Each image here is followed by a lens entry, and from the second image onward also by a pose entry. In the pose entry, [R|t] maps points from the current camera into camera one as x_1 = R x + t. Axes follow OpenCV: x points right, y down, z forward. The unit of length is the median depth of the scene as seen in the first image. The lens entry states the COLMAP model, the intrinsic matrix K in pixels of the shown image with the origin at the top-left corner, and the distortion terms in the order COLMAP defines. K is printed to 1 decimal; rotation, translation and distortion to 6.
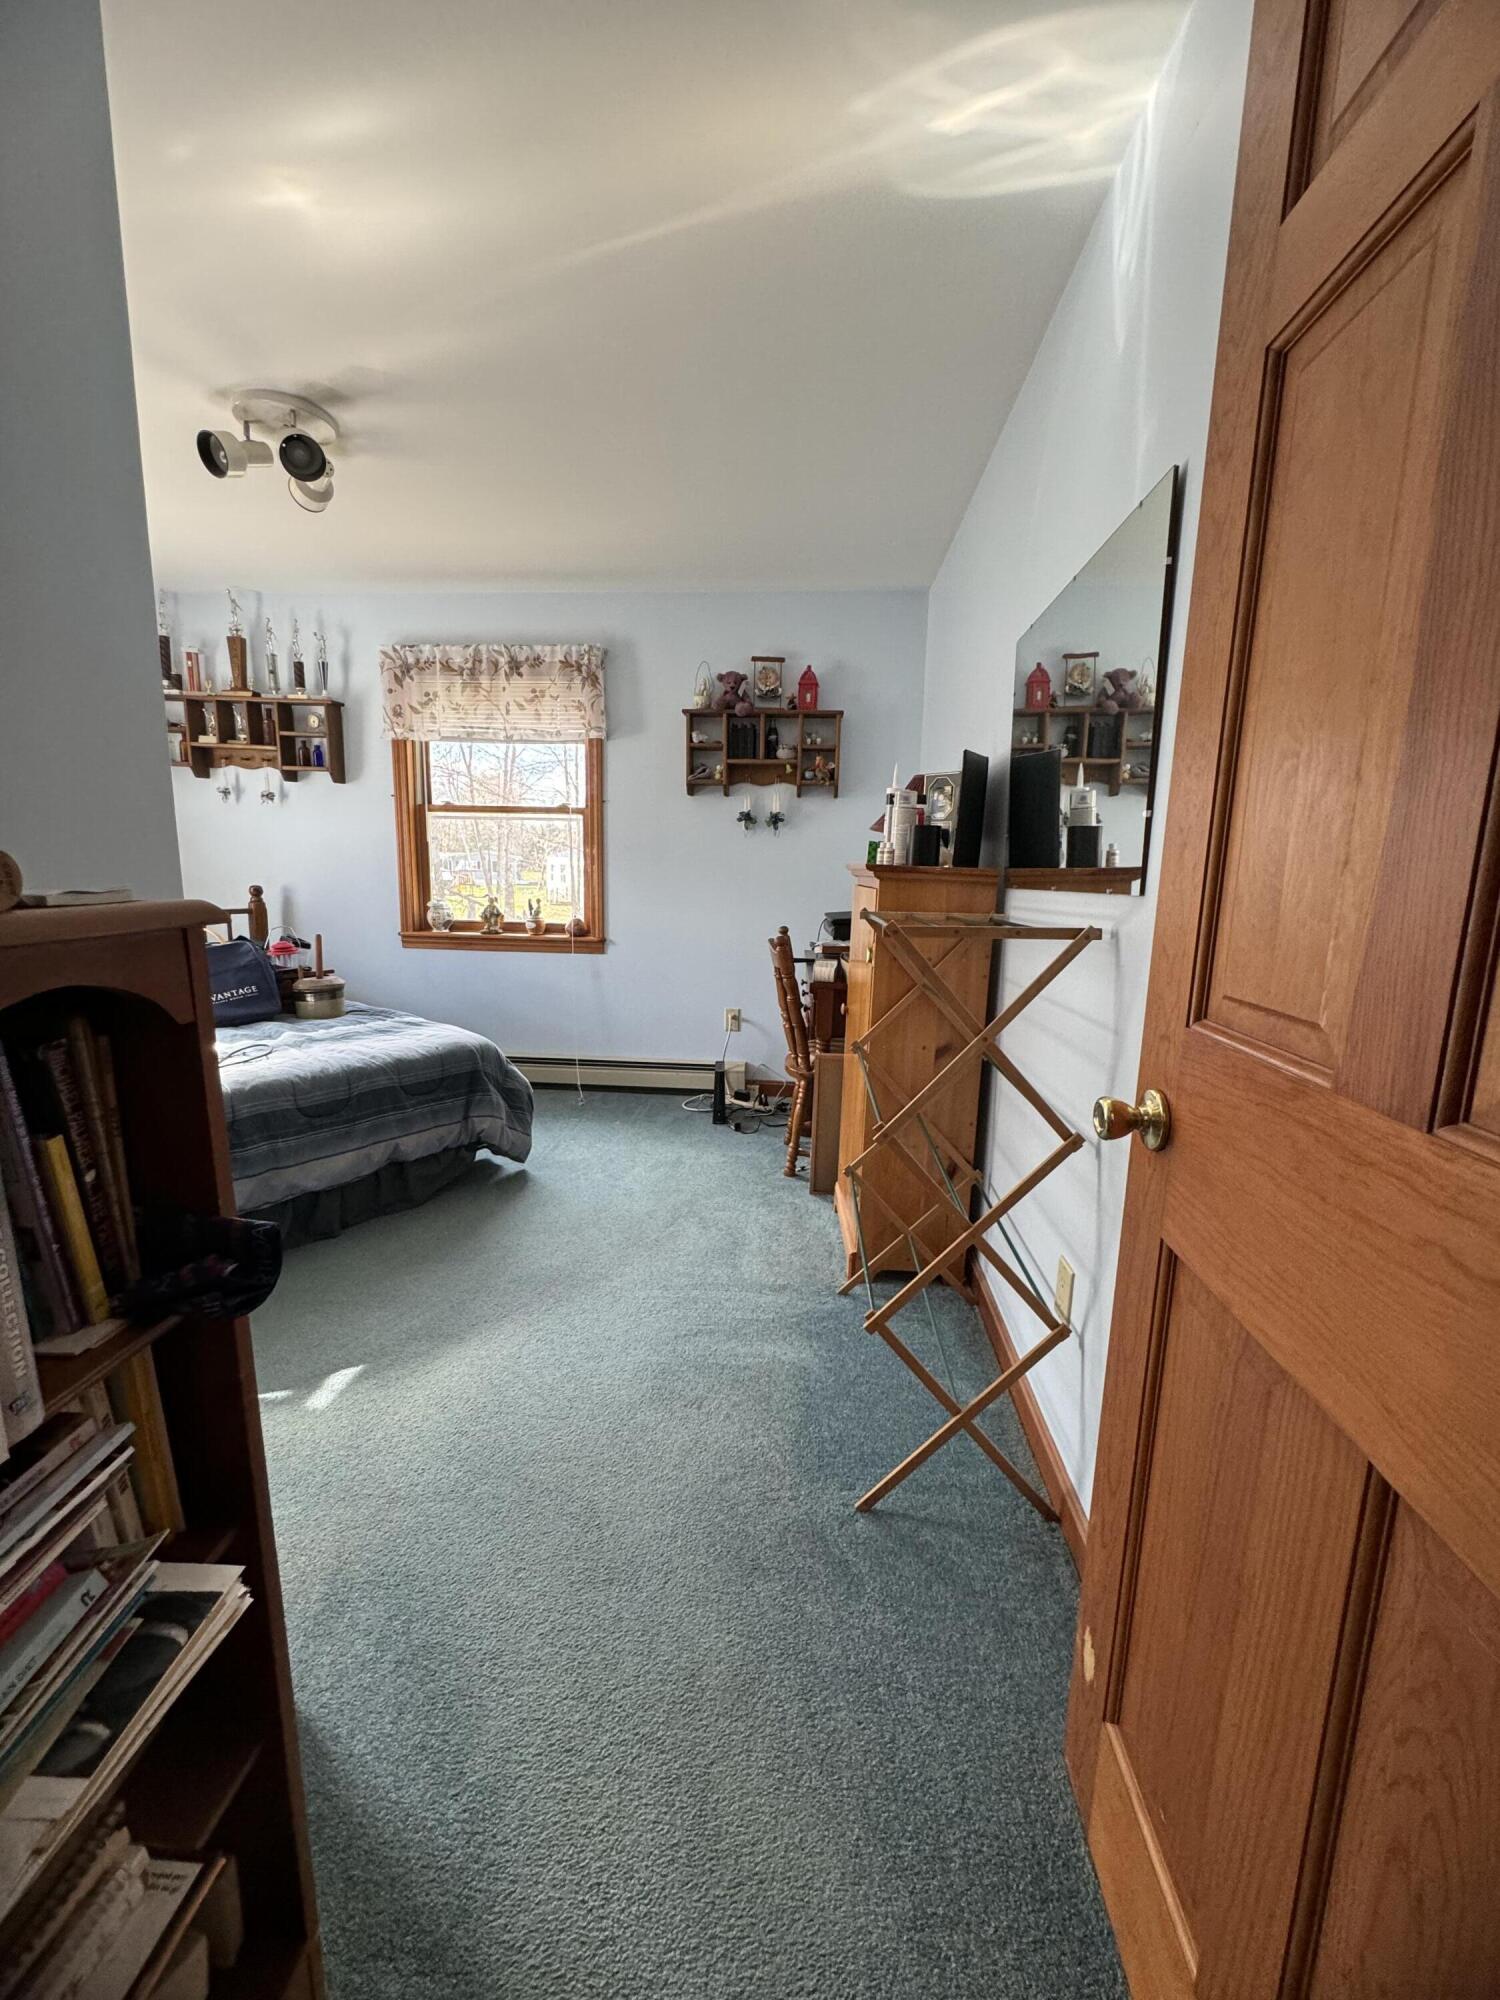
lens RADIAL K [[796.5, 0, 755.8], [0, 796.5, 997.0], [0, 0, 1]] dist [-0.002663, 0.000975]
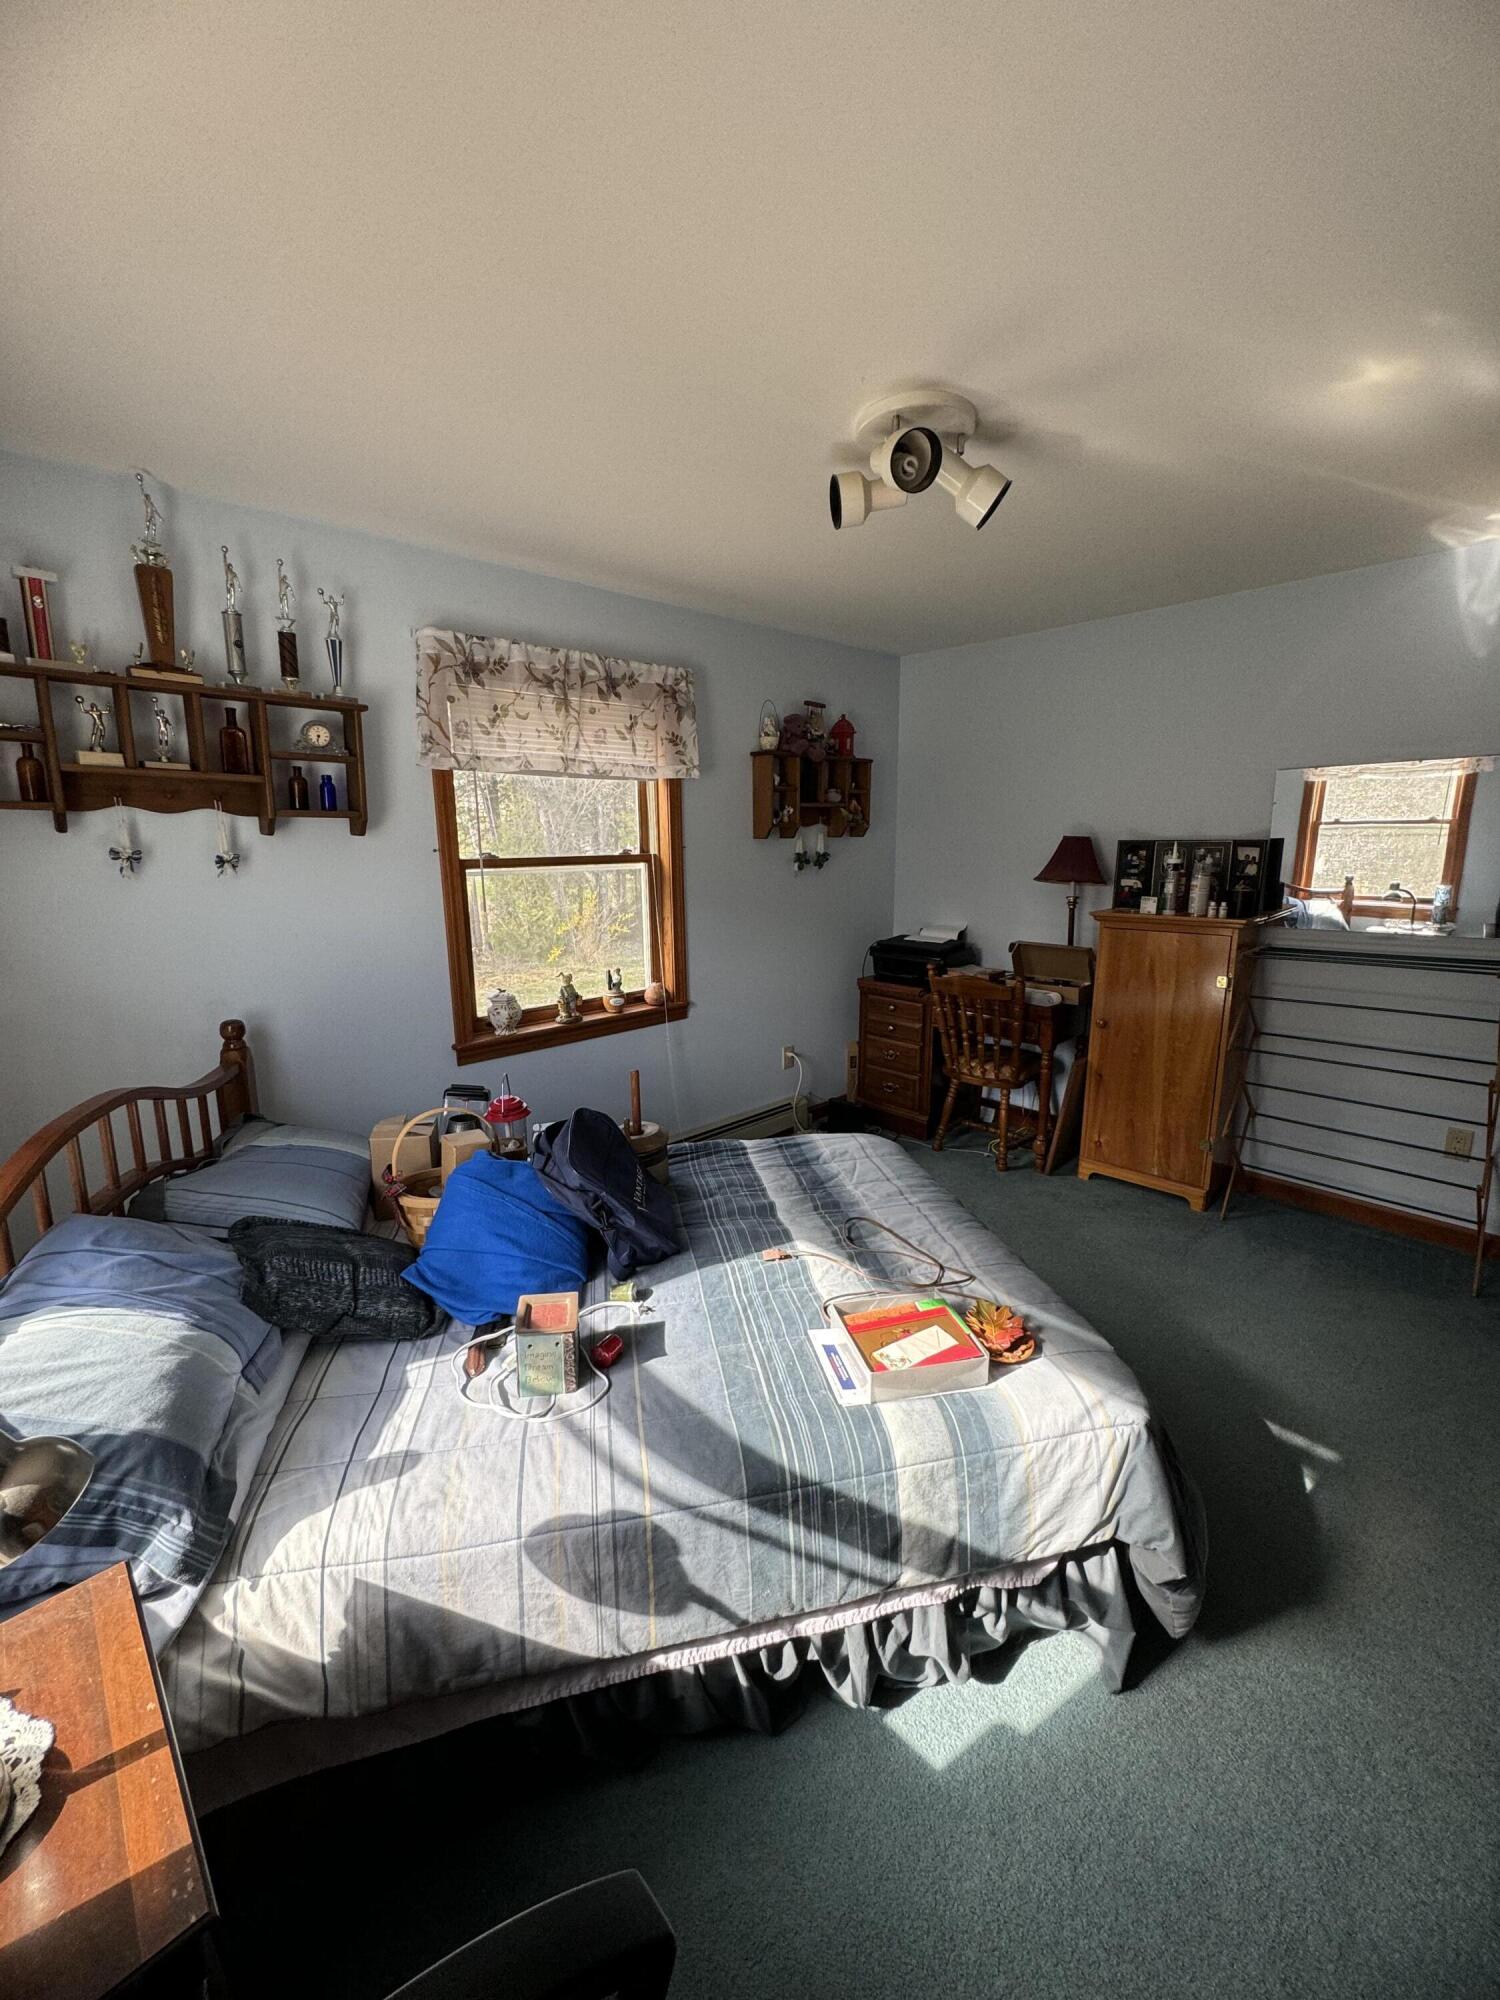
lens RADIAL K [[796.5, 0, 745.4], [0, 796.5, 1000.9], [0, 0, 1]] dist [-0.002663, 0.000975]
pose [[0.674553, -0.179980, 0.715950, -0.818003], [0.146729, 0.983163, 0.108909, -0.168955], [-0.723497, 0.031586, 0.689604, 0.360027]]
